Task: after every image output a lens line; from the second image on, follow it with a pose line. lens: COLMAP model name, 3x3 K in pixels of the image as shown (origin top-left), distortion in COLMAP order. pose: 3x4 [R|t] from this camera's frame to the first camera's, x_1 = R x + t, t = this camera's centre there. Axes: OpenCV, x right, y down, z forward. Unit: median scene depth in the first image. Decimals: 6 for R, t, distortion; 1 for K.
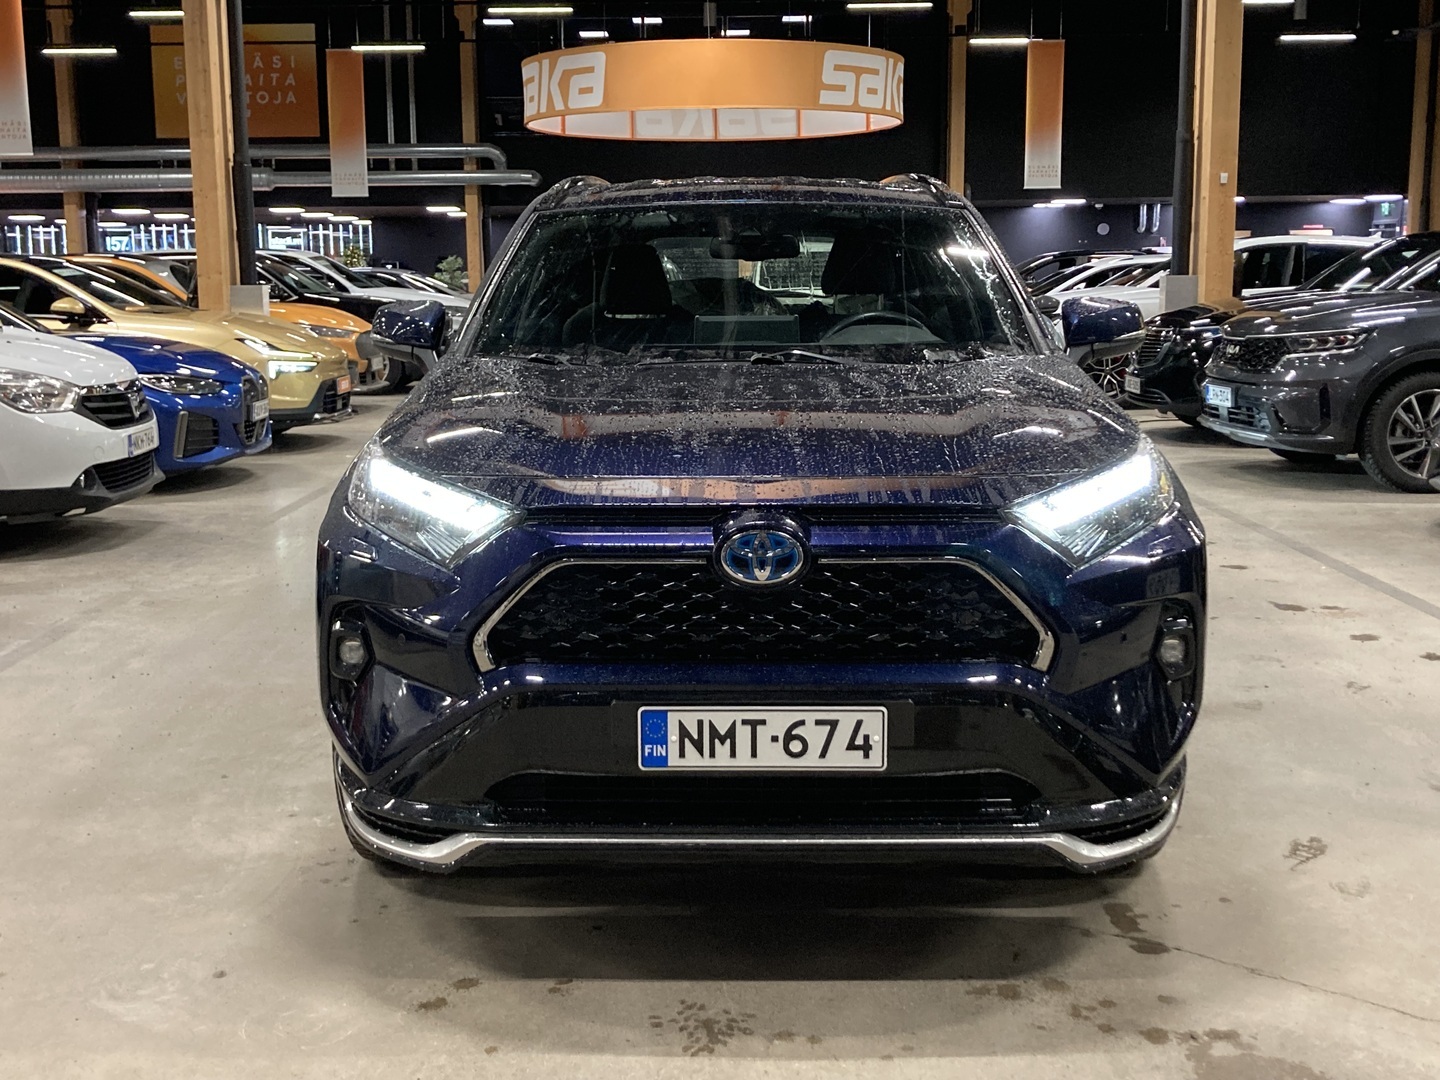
lens RADIAL K [[1751.4, 0, 721.0], [0, 1751.4, 527.3], [0, 0, 1]] dist [0.024575, 0.000000]
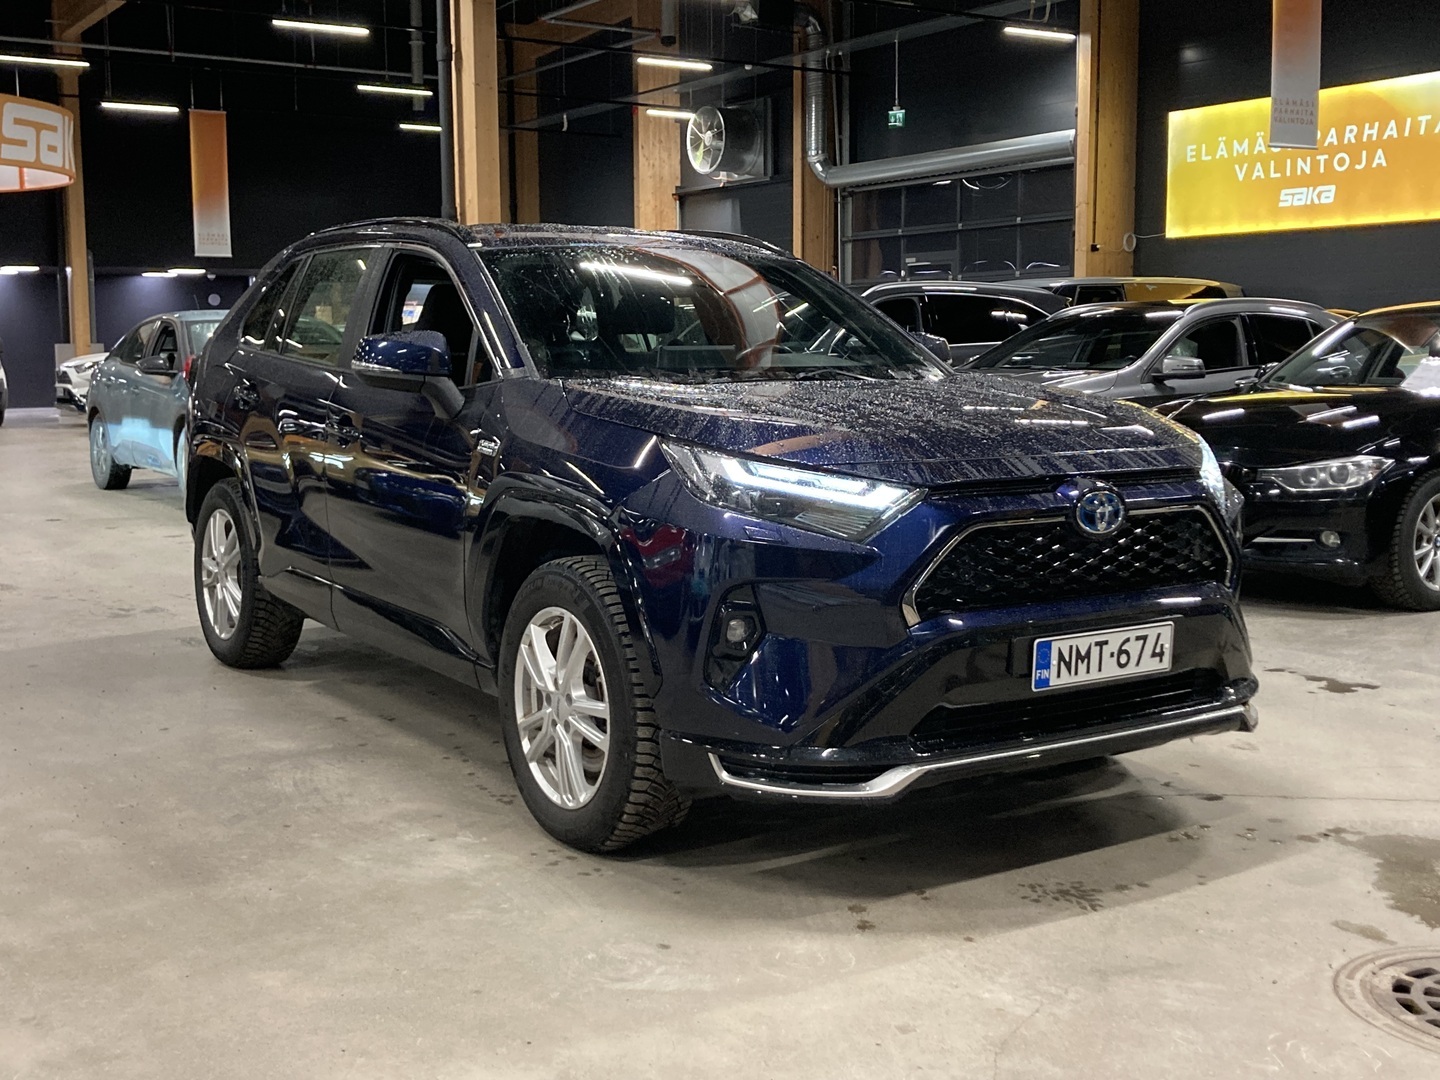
lens RADIAL K [[1751.4, 0, 719.6], [0, 1751.4, 548.5], [0, 0, 1]] dist [0.024575, 0.000000]
pose [[0.812247, -0.066077, 0.579559, -0.882533], [0.085667, 0.996303, -0.006471, 0.025251], [-0.576988, 0.054906, 0.814905, 0.107043]]
